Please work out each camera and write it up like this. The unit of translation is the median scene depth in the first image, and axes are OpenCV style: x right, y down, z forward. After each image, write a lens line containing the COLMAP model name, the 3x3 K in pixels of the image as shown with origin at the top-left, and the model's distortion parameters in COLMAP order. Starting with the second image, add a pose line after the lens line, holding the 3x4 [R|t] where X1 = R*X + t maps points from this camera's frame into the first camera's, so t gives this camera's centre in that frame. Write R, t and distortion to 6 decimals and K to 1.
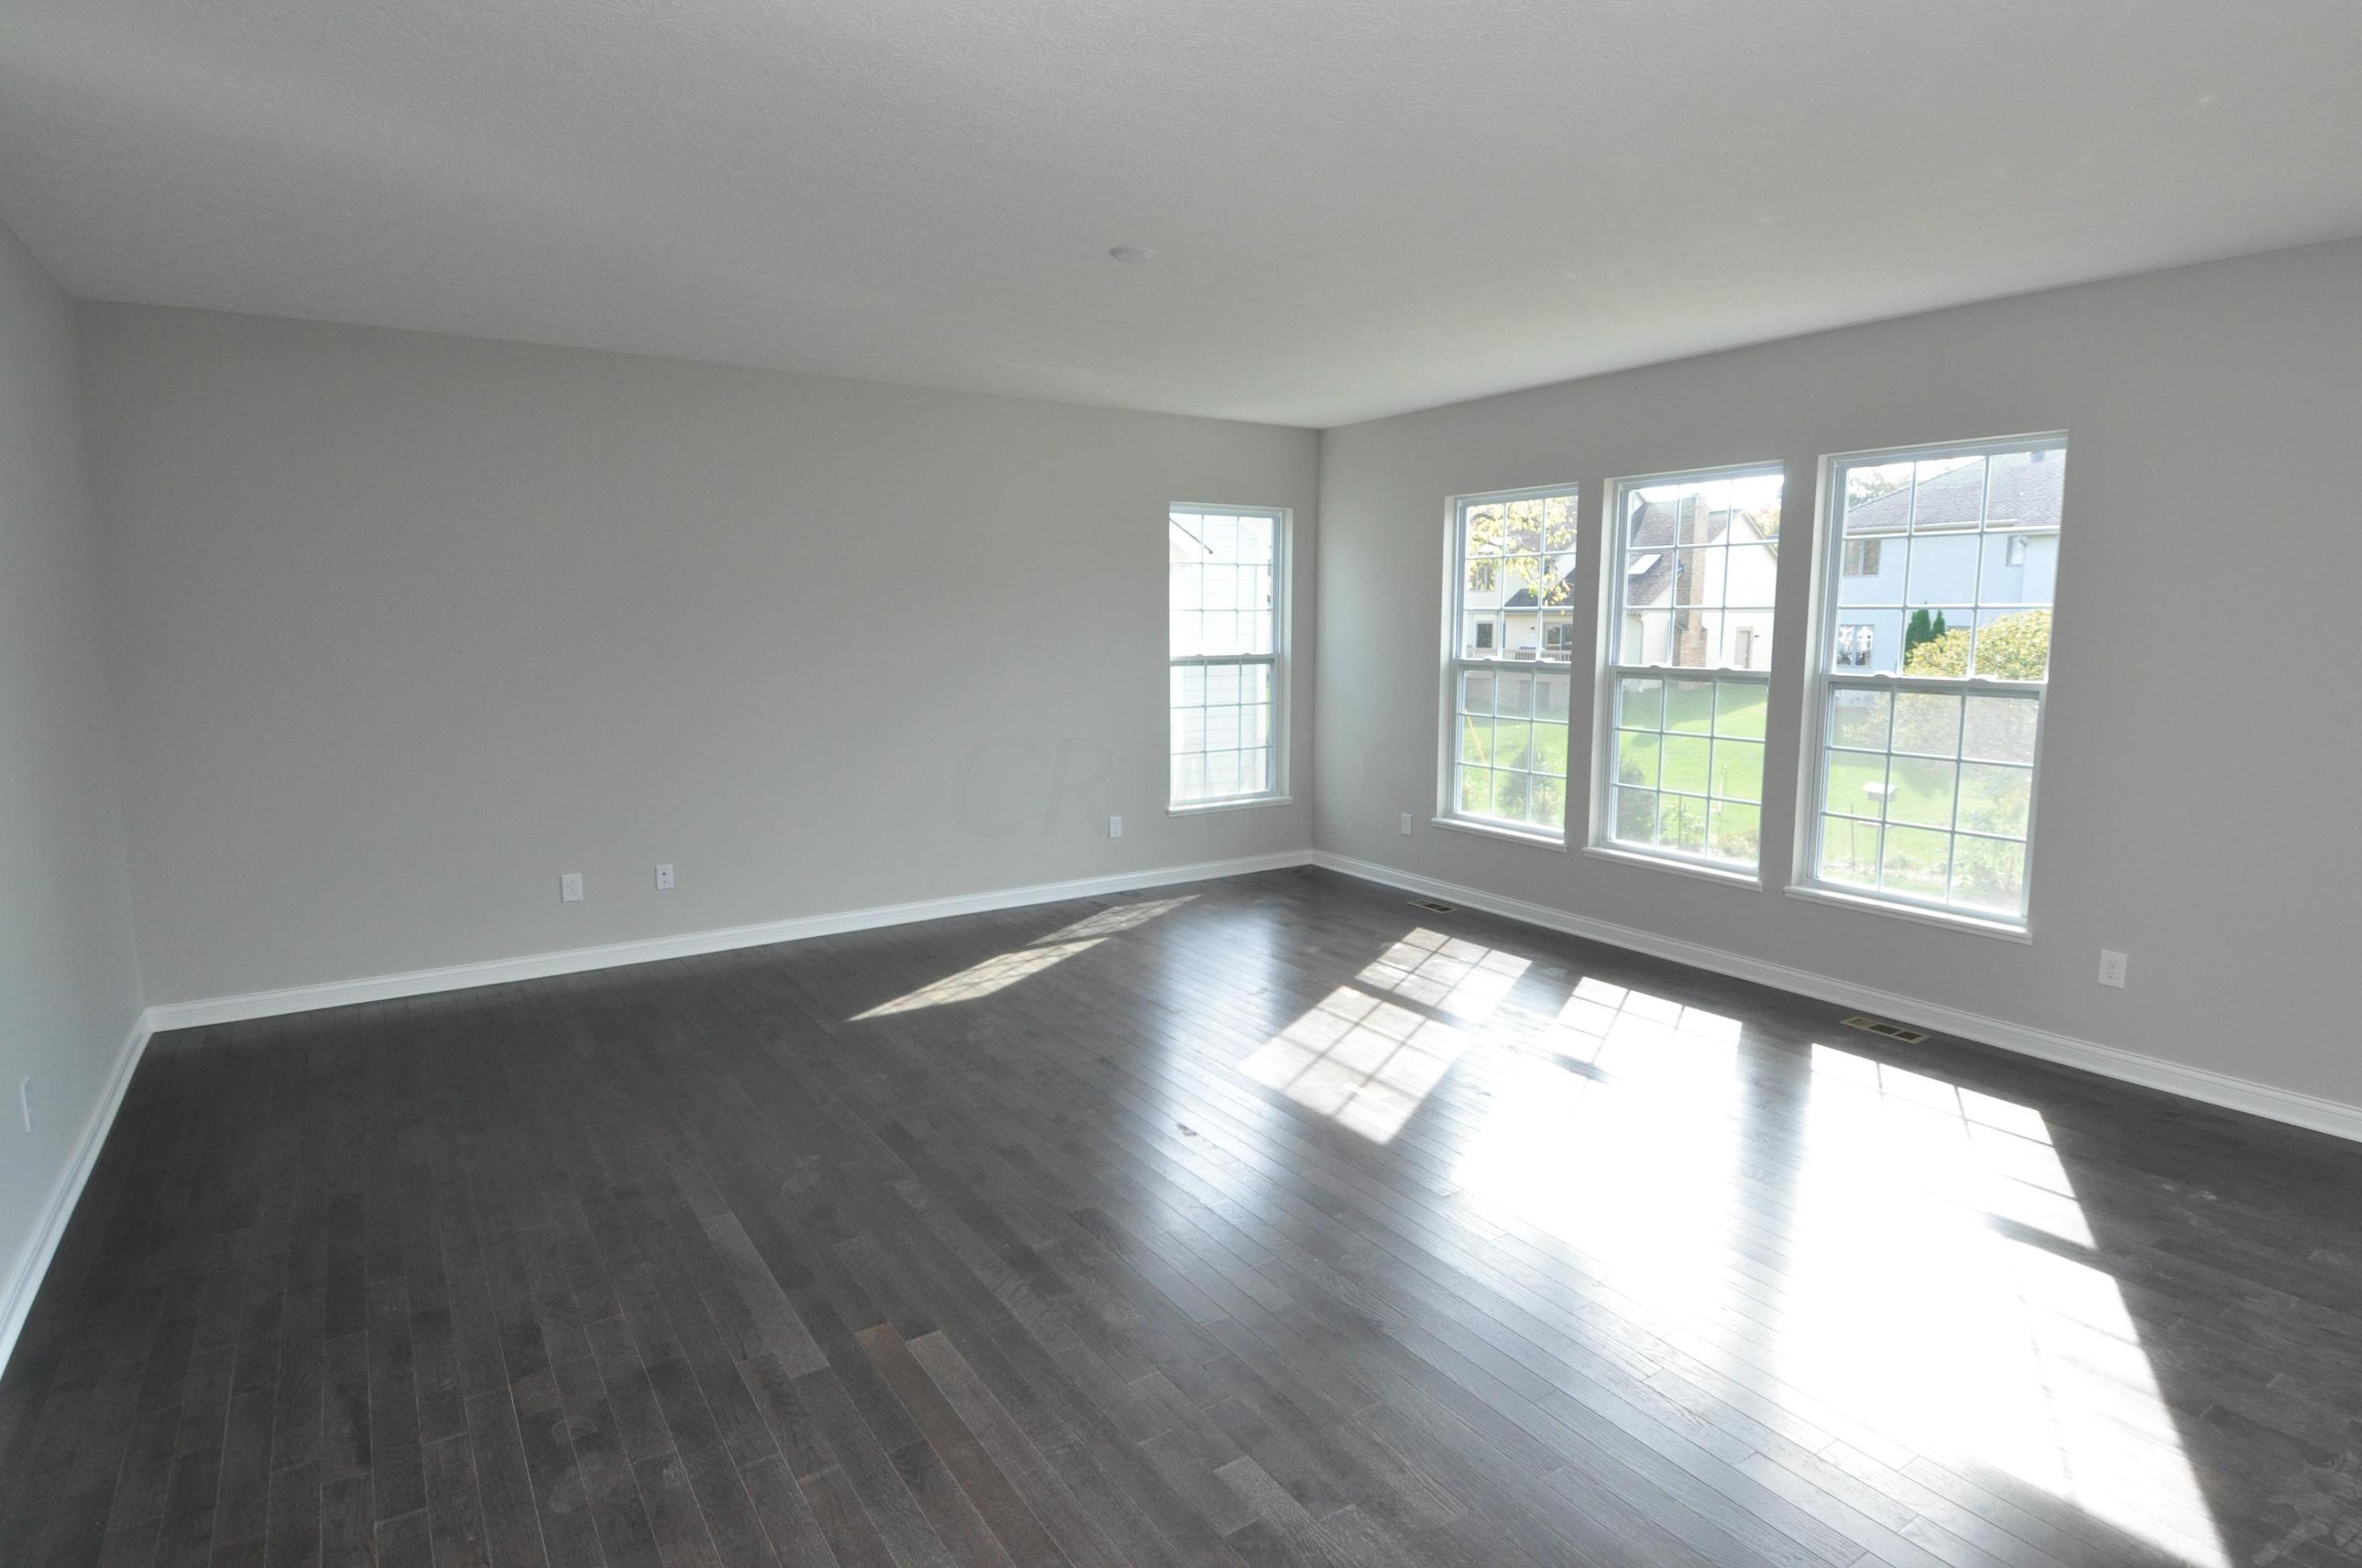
lens RADIAL K [[1226.3, 0, 1192.3], [0, 1226.3, 776.5], [0, 0, 1]] dist [0.041880, -0.044942]
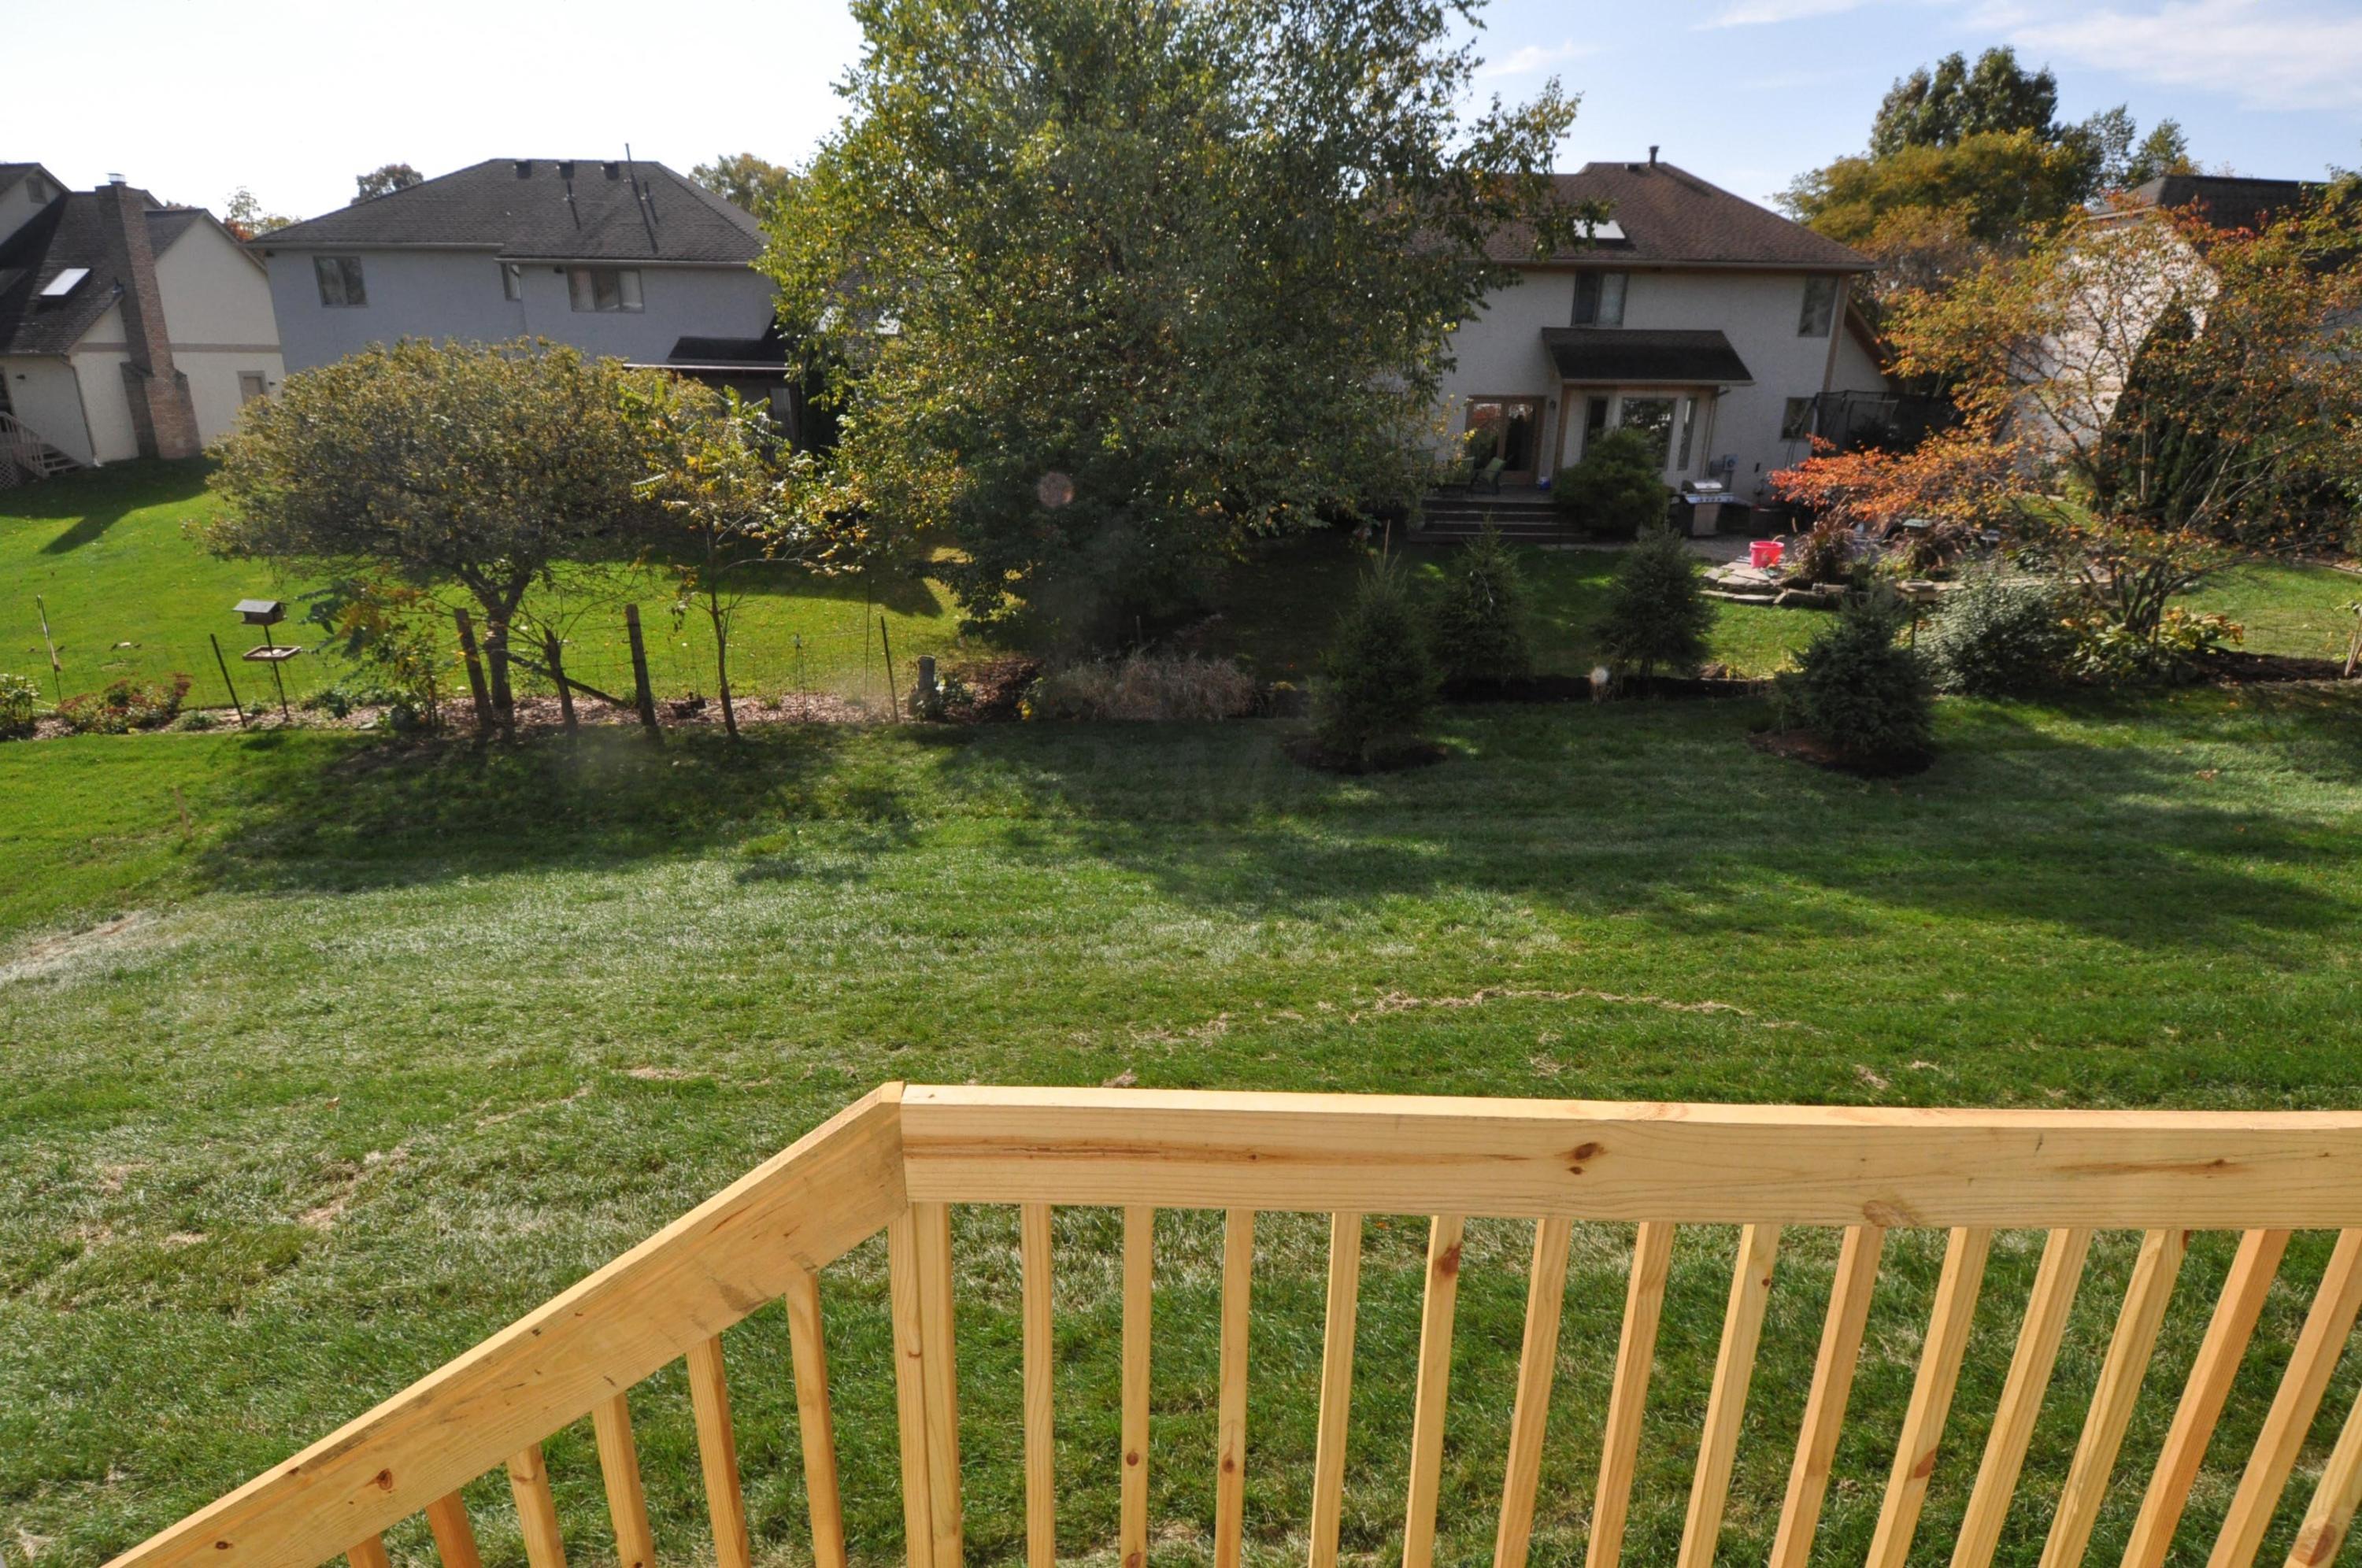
lens RADIAL K [[1226.3, 0, 1178.7], [0, 1226.3, 772.2], [0, 0, 1]] dist [0.041880, -0.044942]
pose [[0.577506, -0.242745, 0.779462, 0.980149], [0.090463, 0.967919, 0.234411, -0.056334], [-0.811359, -0.064861, 0.580939, 0.476275]]
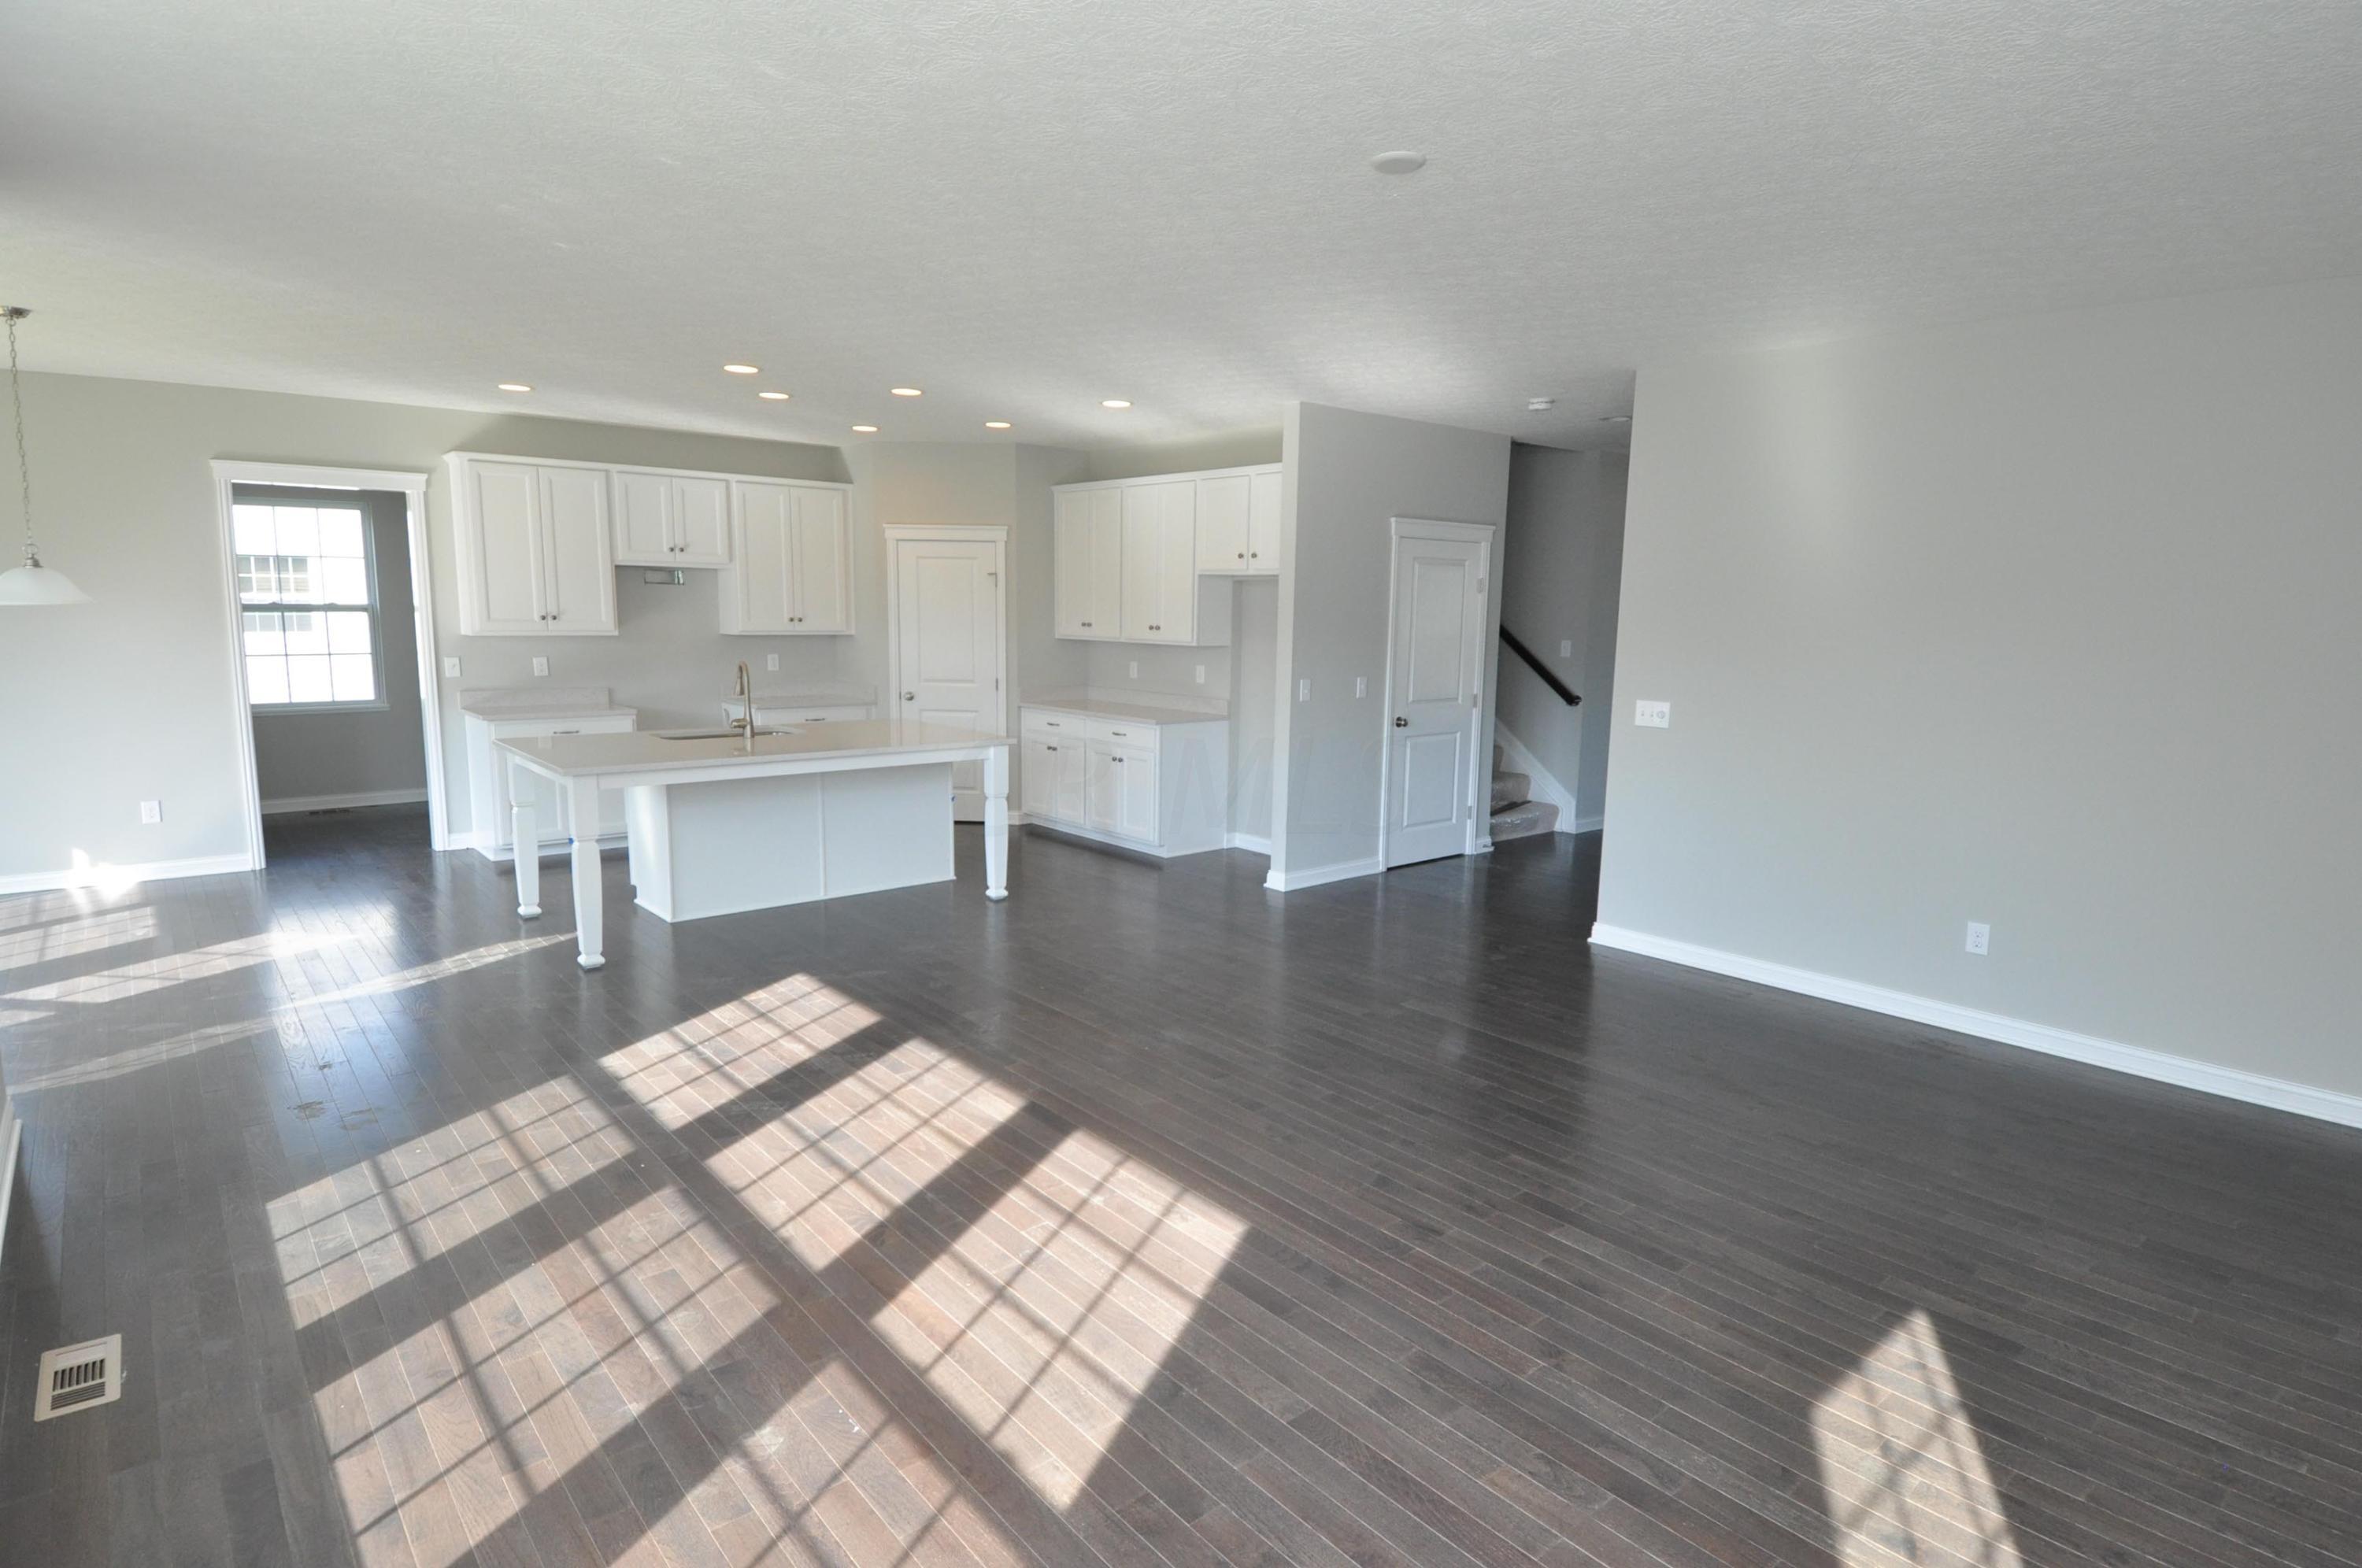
lens RADIAL K [[1226.3, 0, 1195.5], [0, 1226.3, 784.6], [0, 0, 1]] dist [0.041880, -0.044942]
pose [[-0.992222, 0.000961, -0.124478, 0.115637], [-0.033450, 0.961132, 0.274056, -0.162445], [0.119903, 0.276088, -0.953624, 1.189974]]
